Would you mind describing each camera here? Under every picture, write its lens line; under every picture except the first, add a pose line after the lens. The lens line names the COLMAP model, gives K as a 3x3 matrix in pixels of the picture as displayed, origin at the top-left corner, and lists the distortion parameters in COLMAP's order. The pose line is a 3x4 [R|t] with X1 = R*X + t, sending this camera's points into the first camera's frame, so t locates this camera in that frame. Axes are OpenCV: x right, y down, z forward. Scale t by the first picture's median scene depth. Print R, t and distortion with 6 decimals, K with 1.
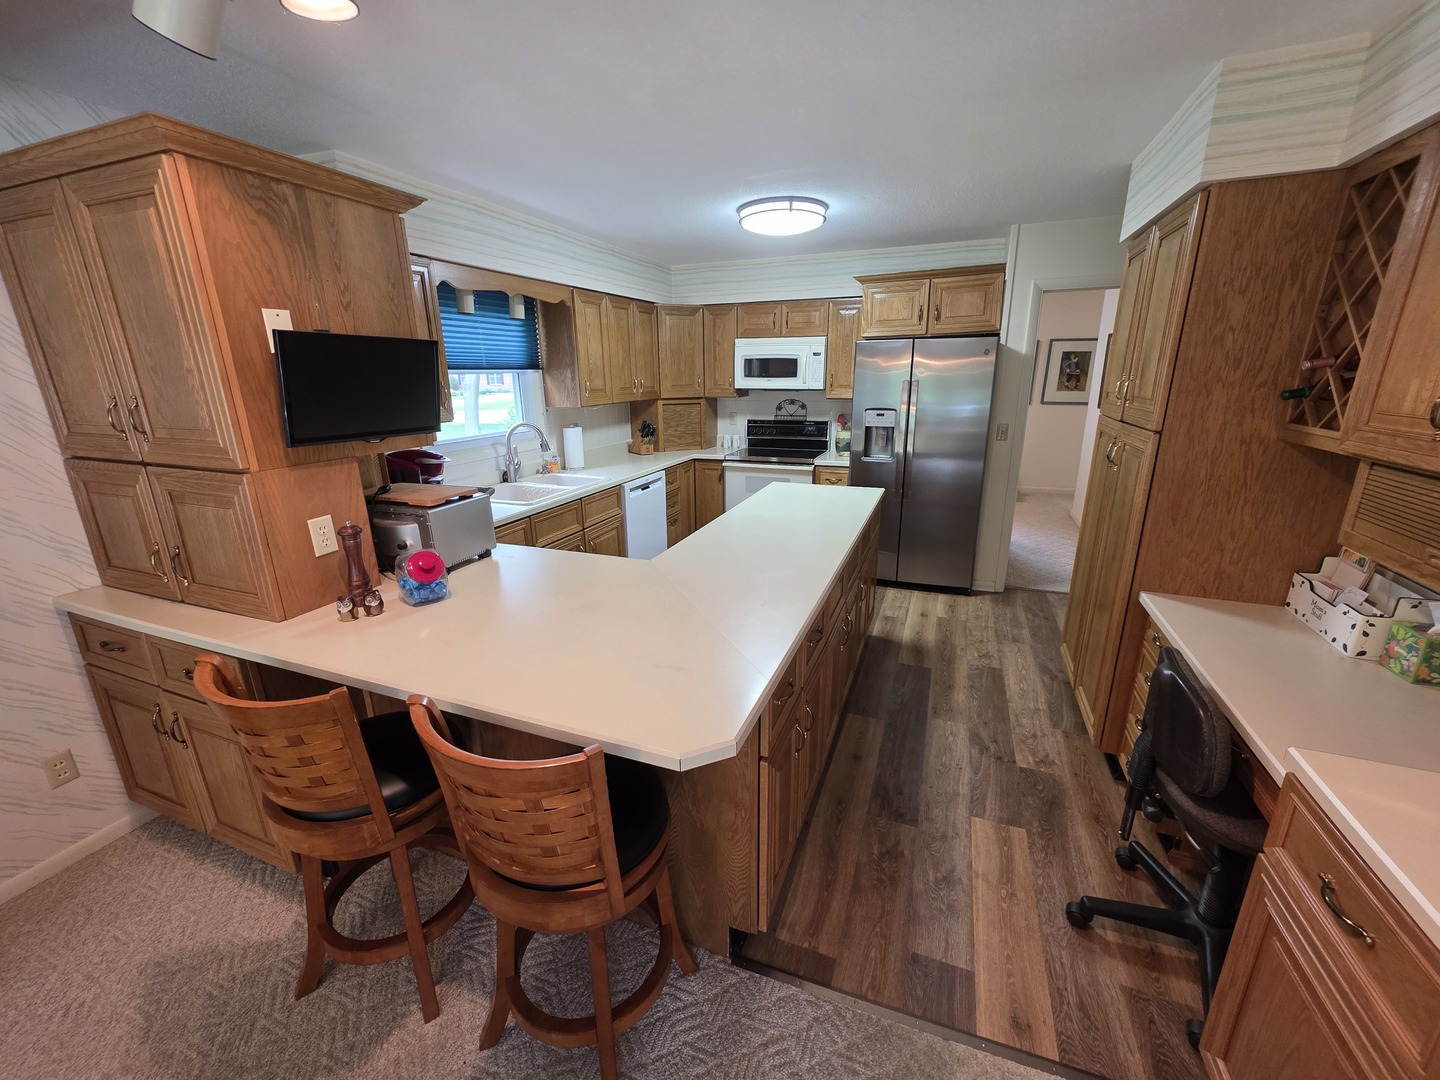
lens RADIAL K [[575.9, 0, 719.0], [0, 575.9, 537.7], [0, 0, 1]] dist [-0.001845, 0.000117]
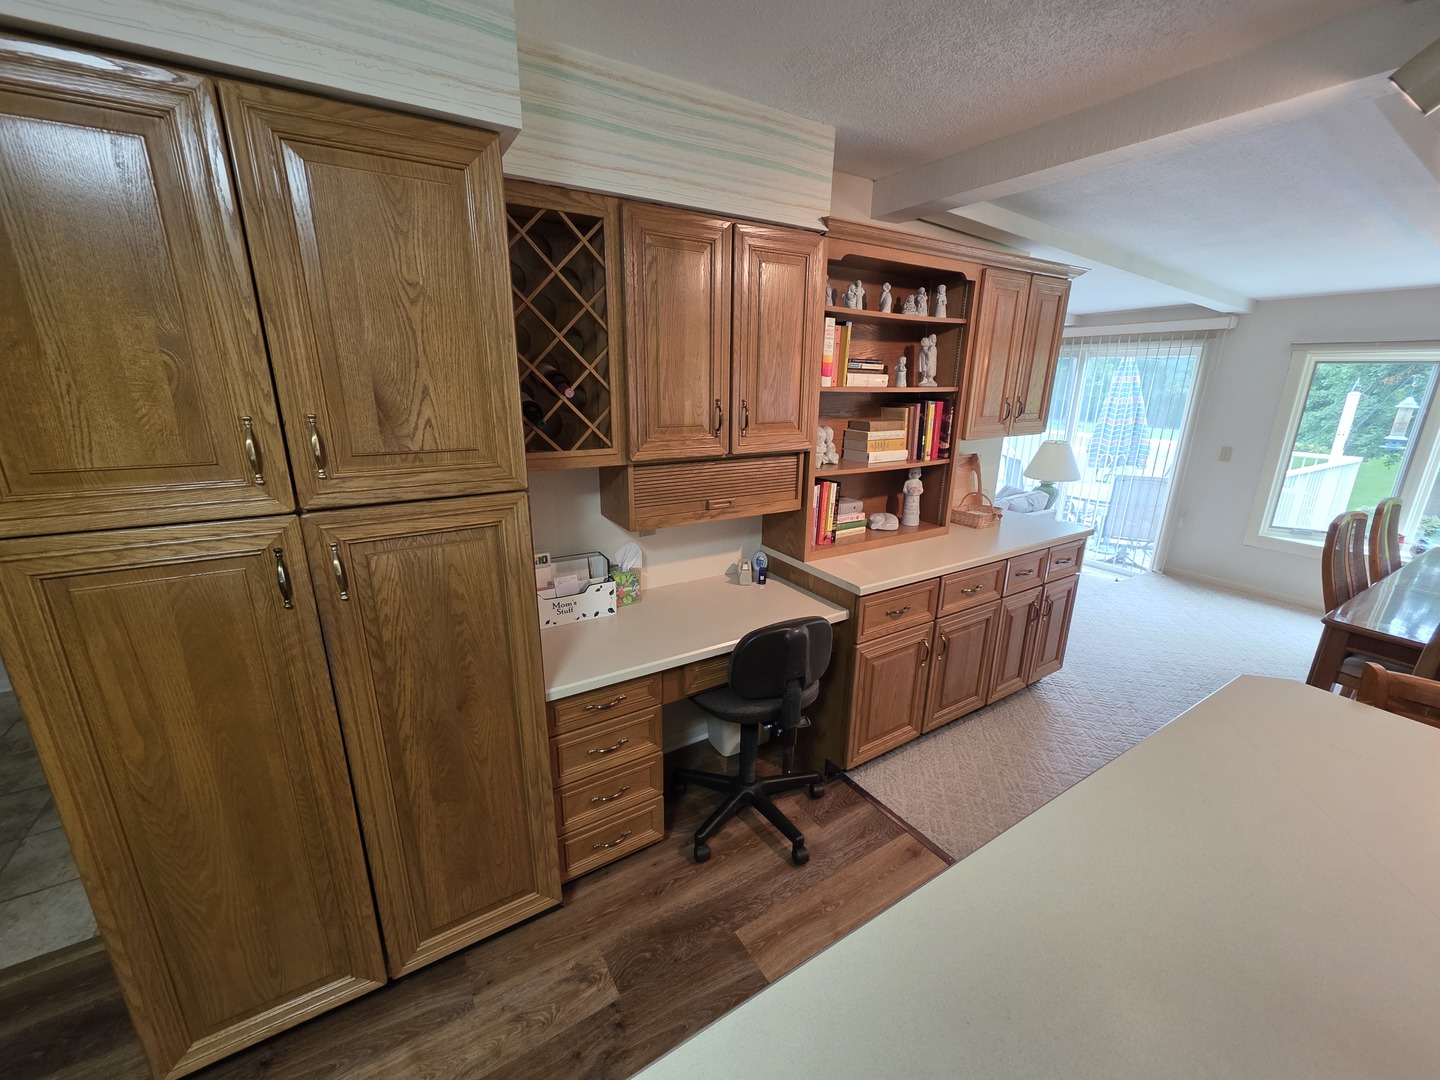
lens RADIAL K [[575.9, 0, 717.0], [0, 575.9, 540.8], [0, 0, 1]] dist [-0.001845, 0.000117]
pose [[-0.804921, -0.159840, 0.571449, 0.170686], [0.166049, 0.863887, 0.475528, -0.434849], [-0.569676, 0.477651, -0.668819, 1.407475]]
